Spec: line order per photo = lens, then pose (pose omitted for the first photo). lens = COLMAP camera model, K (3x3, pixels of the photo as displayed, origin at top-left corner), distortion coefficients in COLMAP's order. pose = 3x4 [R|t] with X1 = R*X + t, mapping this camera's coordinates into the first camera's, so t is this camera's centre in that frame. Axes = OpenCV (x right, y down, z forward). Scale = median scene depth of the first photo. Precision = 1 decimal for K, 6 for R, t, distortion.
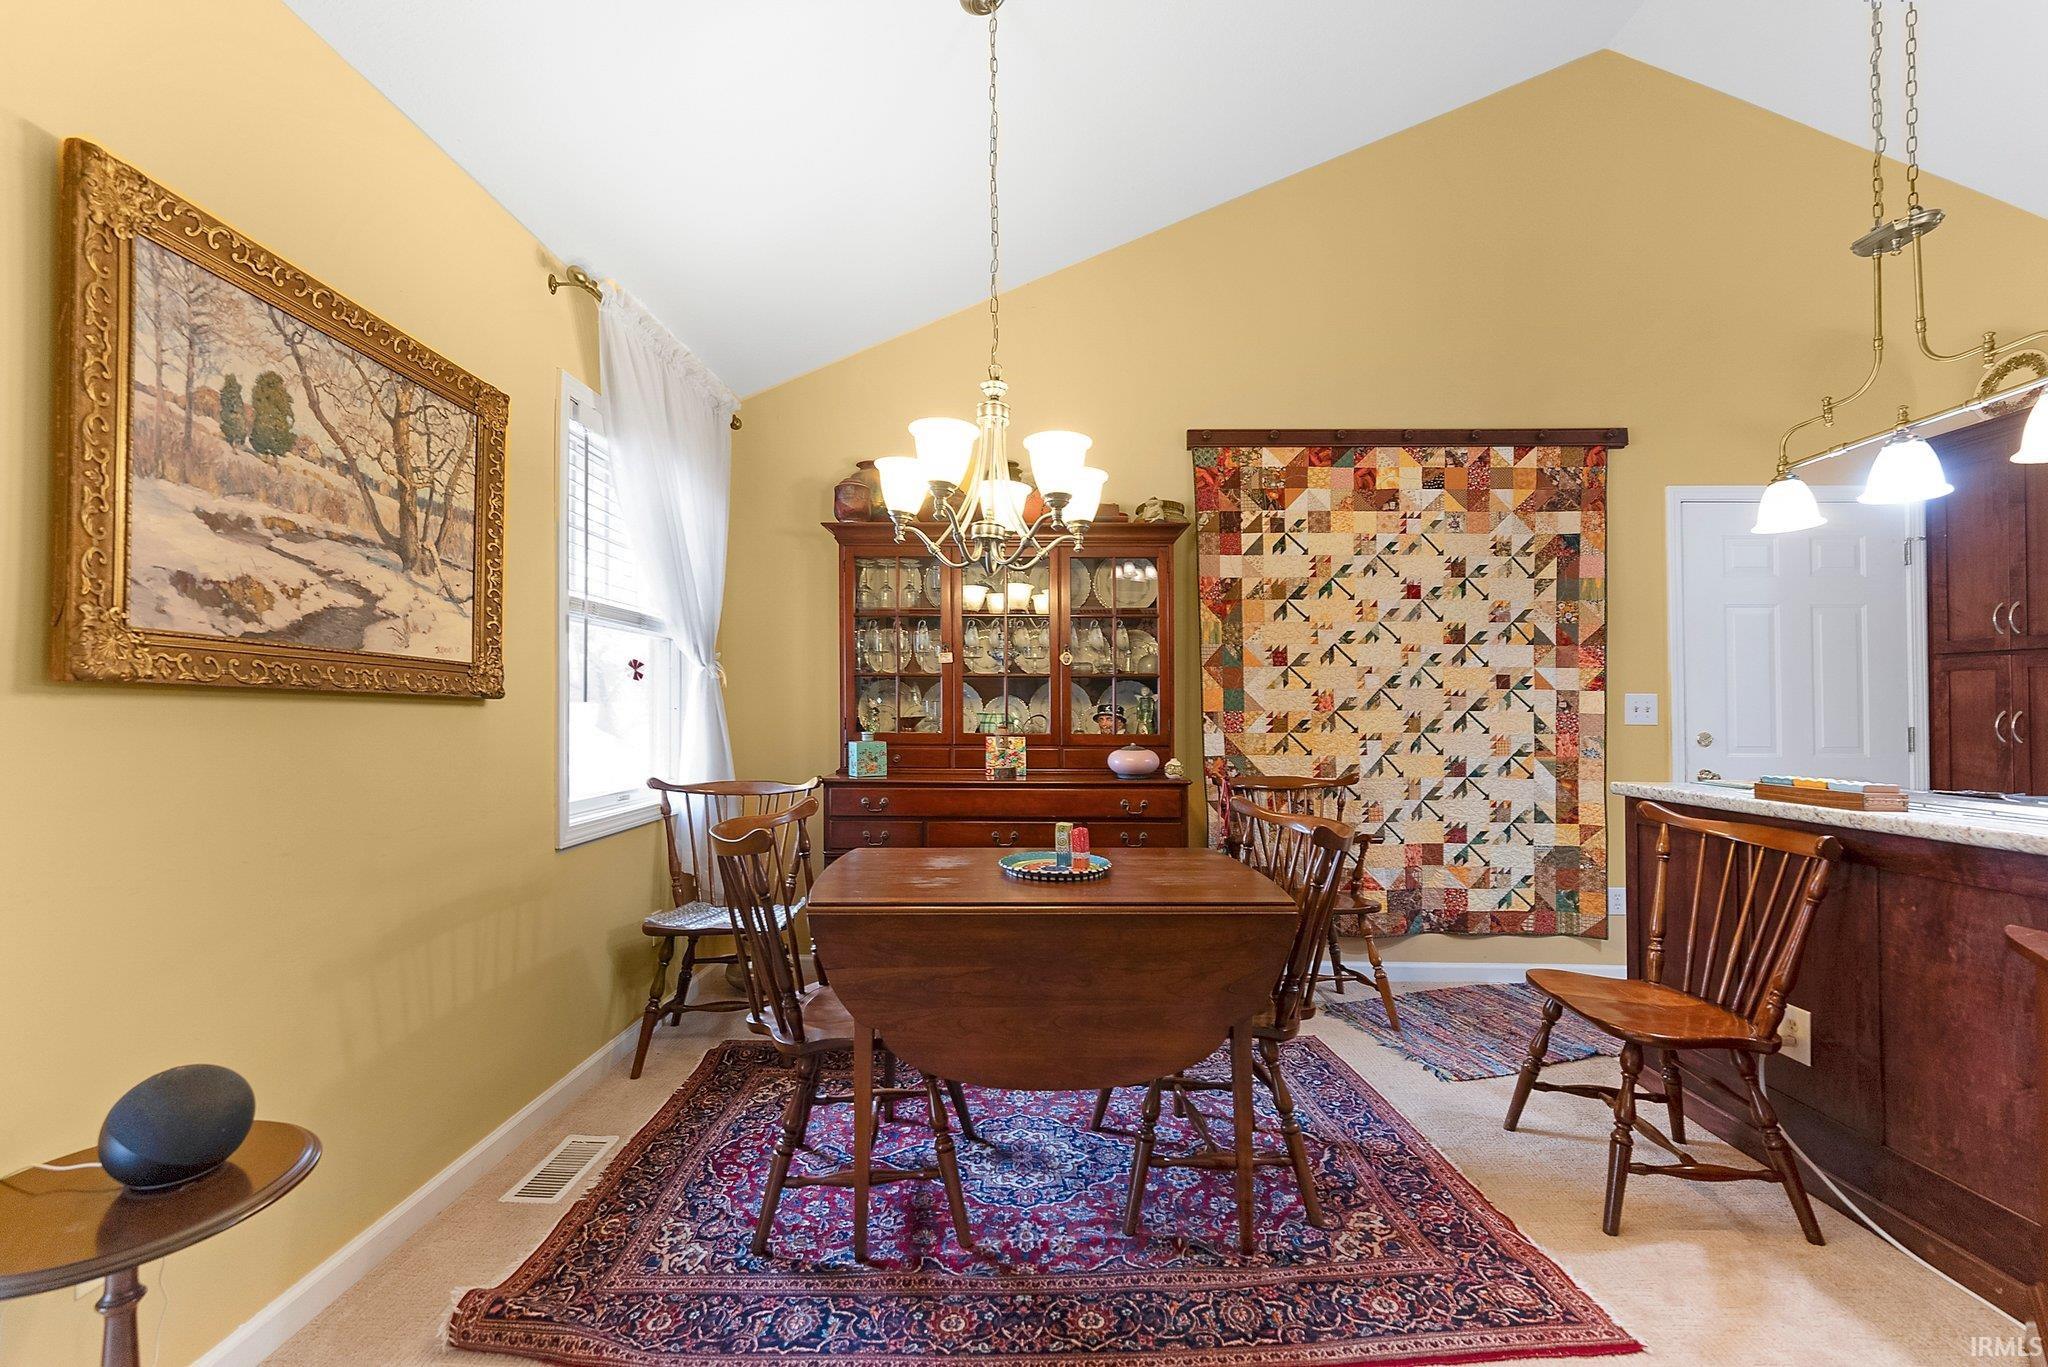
lens RADIAL K [[829.5, 0, 1028.4], [0, 829.5, 692.0], [0, 0, 1]] dist [0.002606, 0.000001]
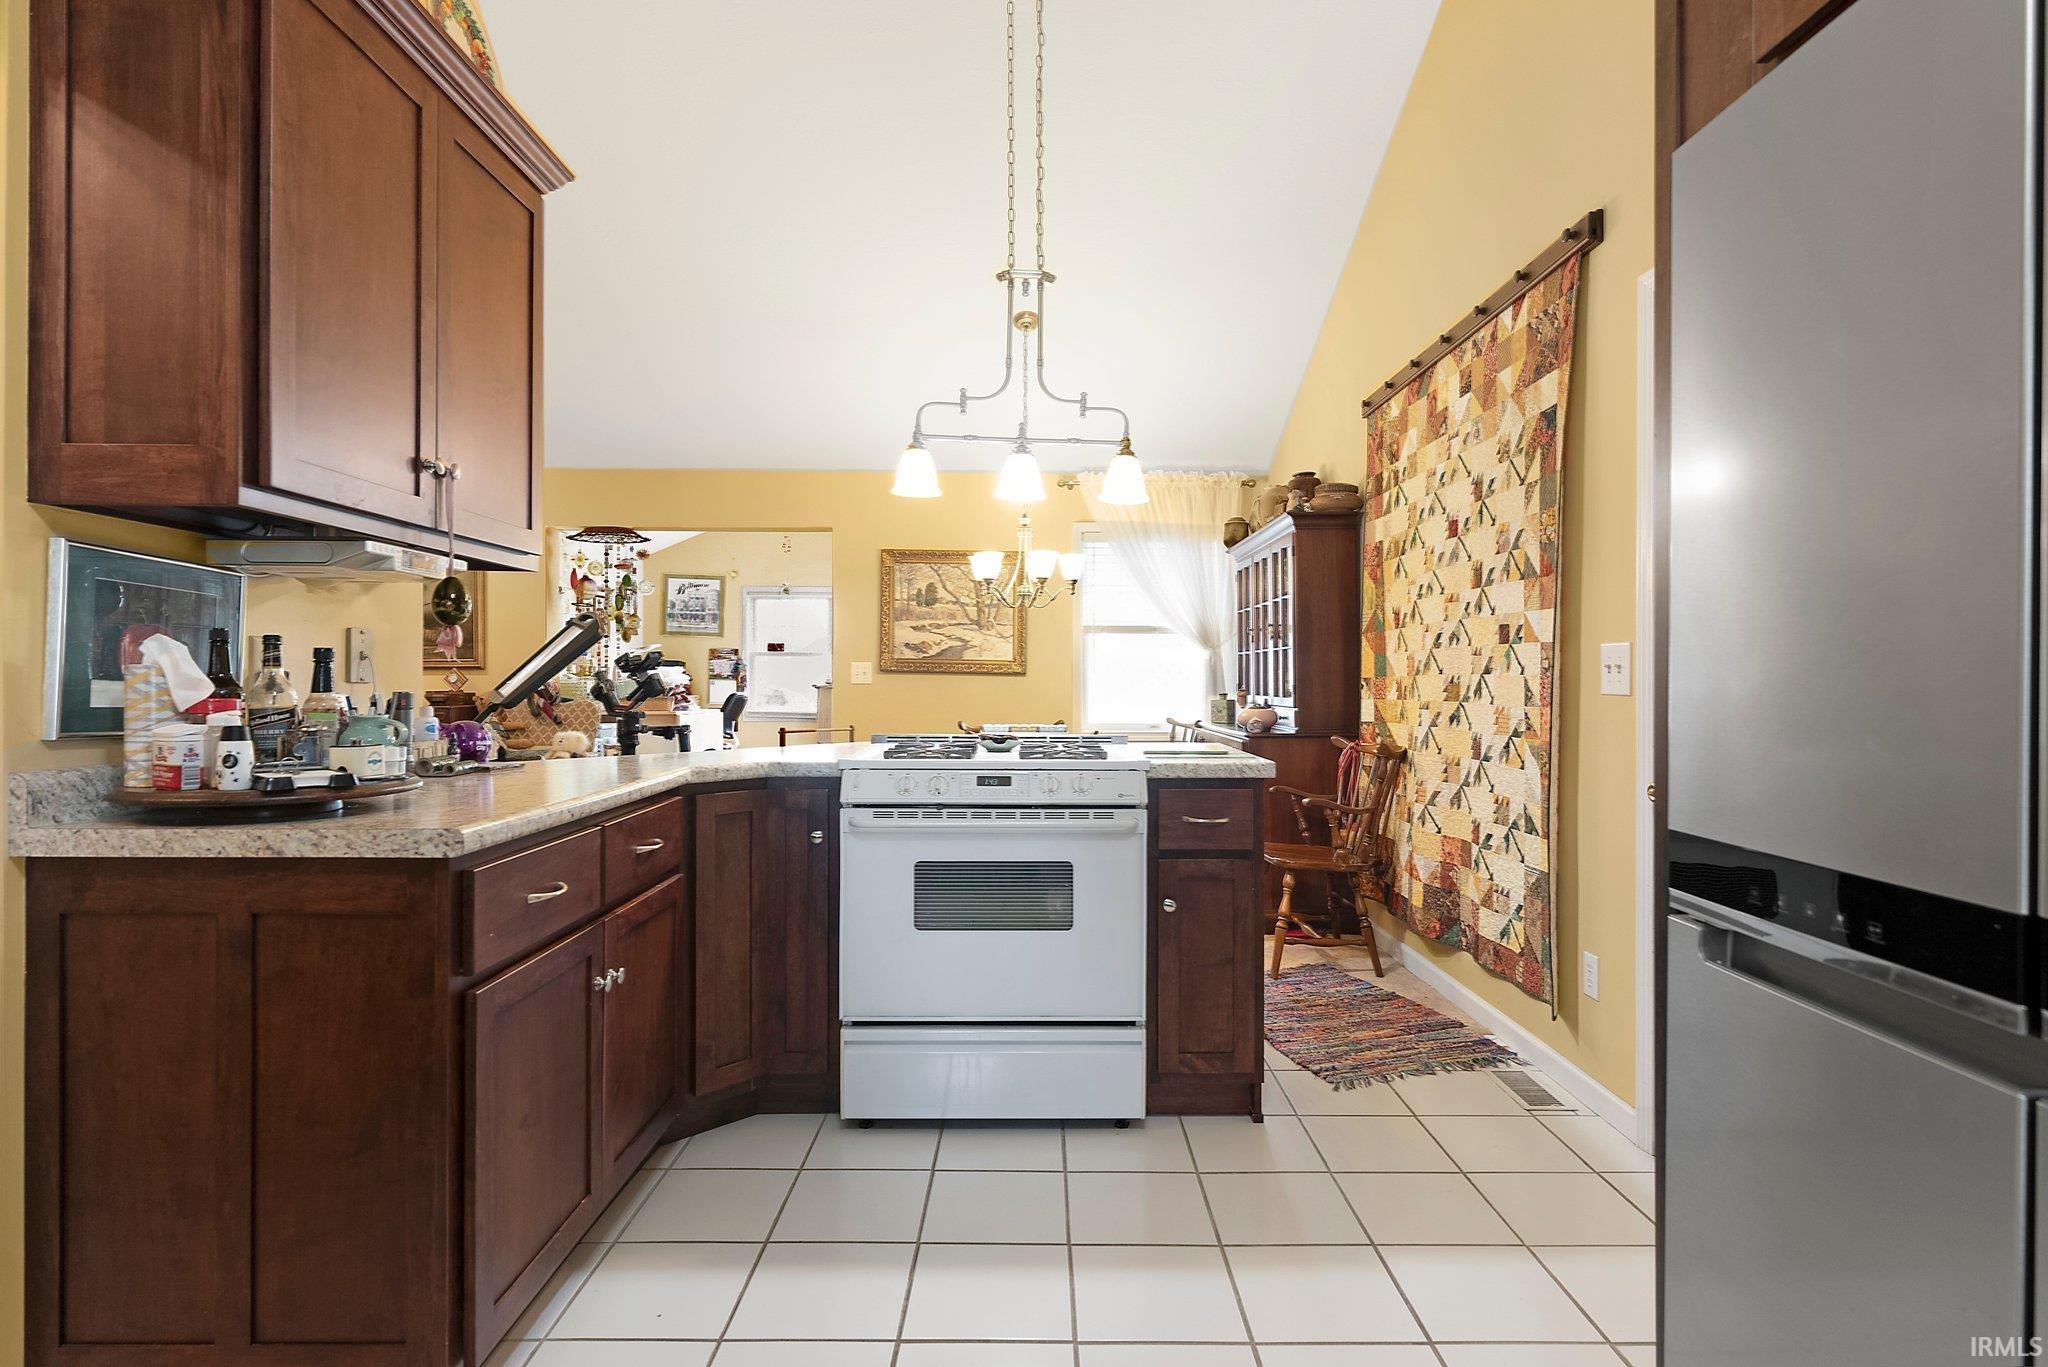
lens RADIAL K [[996.9, 0, 999.7], [0, 996.9, 680.8], [0, 0, 1]] dist [0.026583, 0.000067]
pose [[0.006979, -0.003572, -0.999969, 1.457524], [0.018977, 0.999814, -0.003439, 0.023503], [0.999796, -0.018953, 0.007045, 0.549711]]
